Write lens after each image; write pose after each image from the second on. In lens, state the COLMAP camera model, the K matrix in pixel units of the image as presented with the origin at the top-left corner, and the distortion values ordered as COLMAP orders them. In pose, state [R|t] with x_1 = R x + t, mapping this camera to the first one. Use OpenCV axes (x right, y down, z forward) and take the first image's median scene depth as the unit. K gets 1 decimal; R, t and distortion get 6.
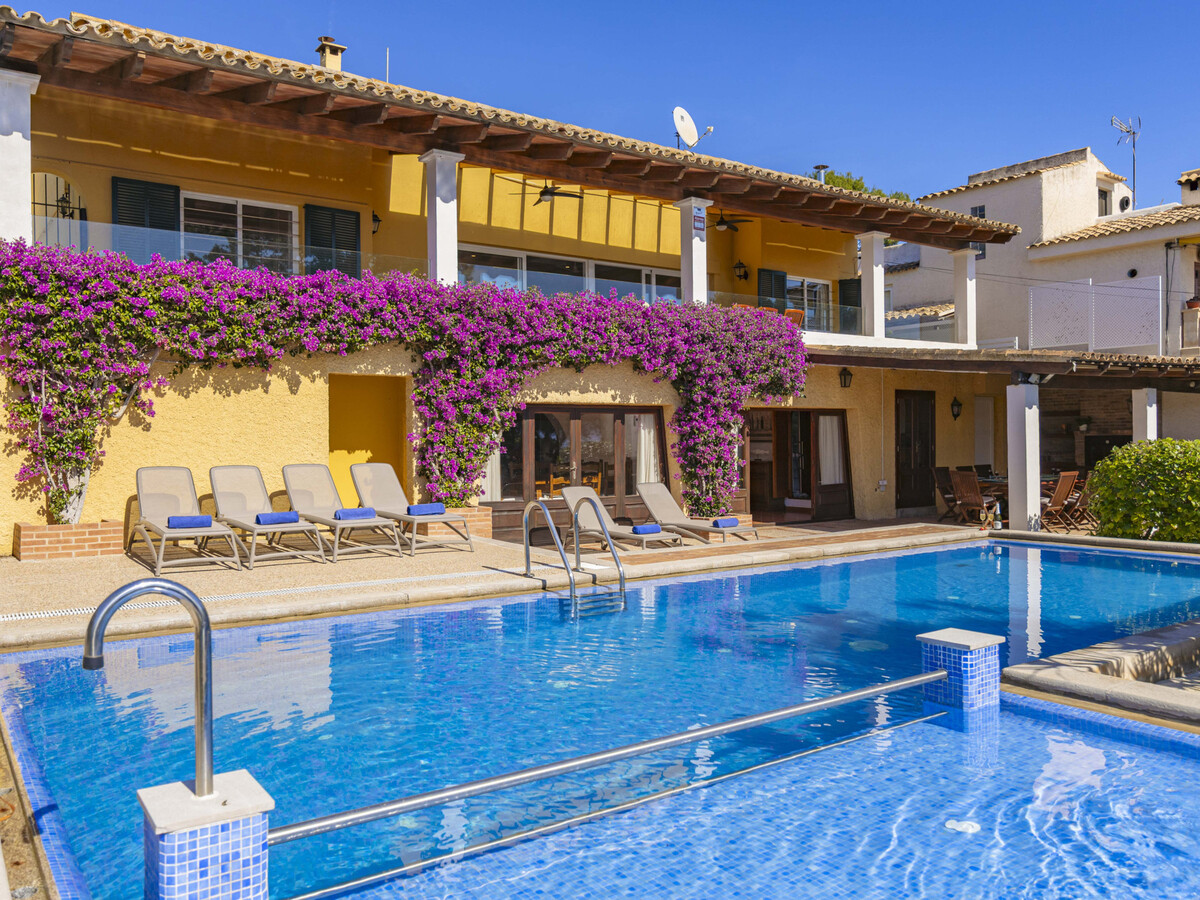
lens RADIAL K [[946.9, 0, 600.0], [0, 946.9, 450.0], [0, 0, 1]] dist [-0.051090, -0.007403]
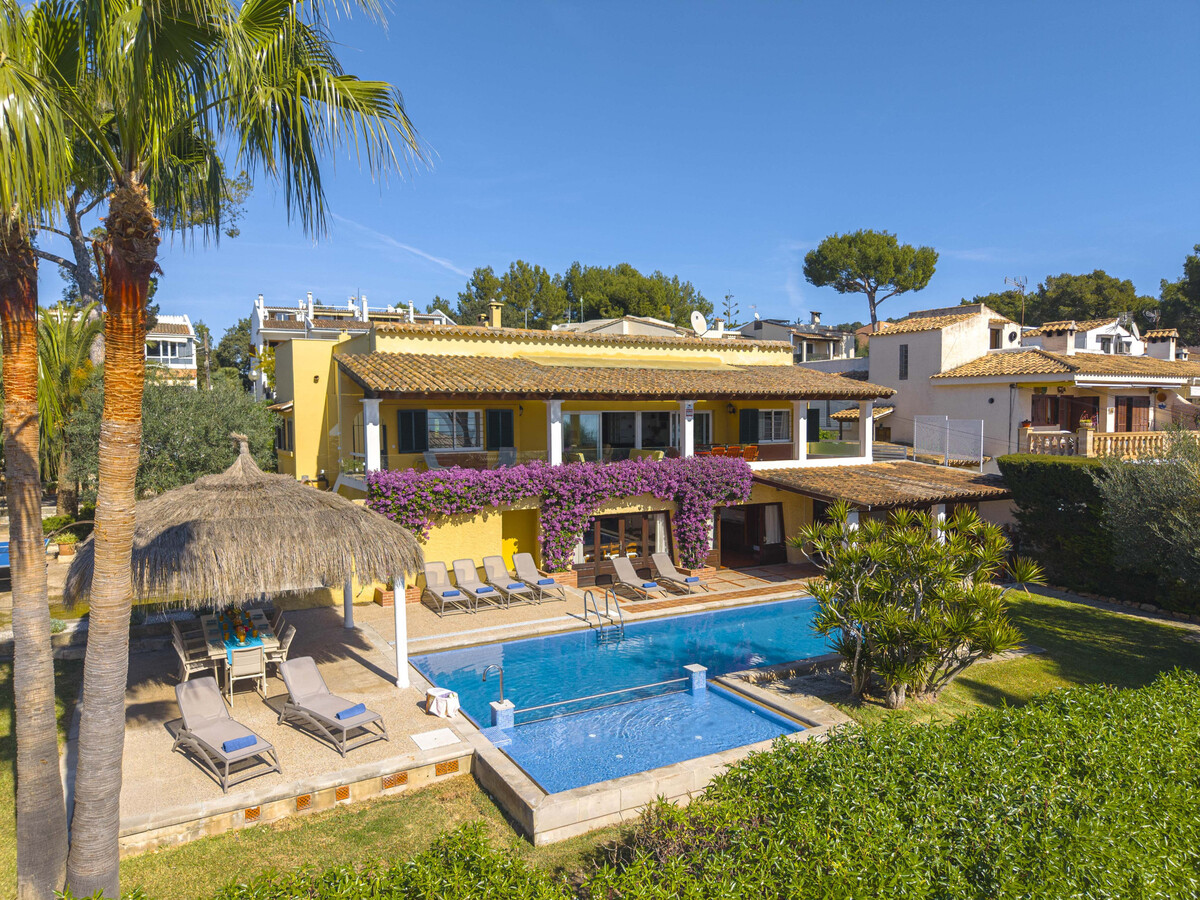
lens RADIAL K [[801.0, 0, 600.0], [0, 801.0, 450.0], [0, 0, 1]] dist [0.001955, -0.001021]
pose [[0.992792, 0.008150, -0.119571, 0.145265], [-0.003846, 0.999338, 0.036185, -0.270346], [0.119787, -0.035464, 0.992166, -0.741706]]
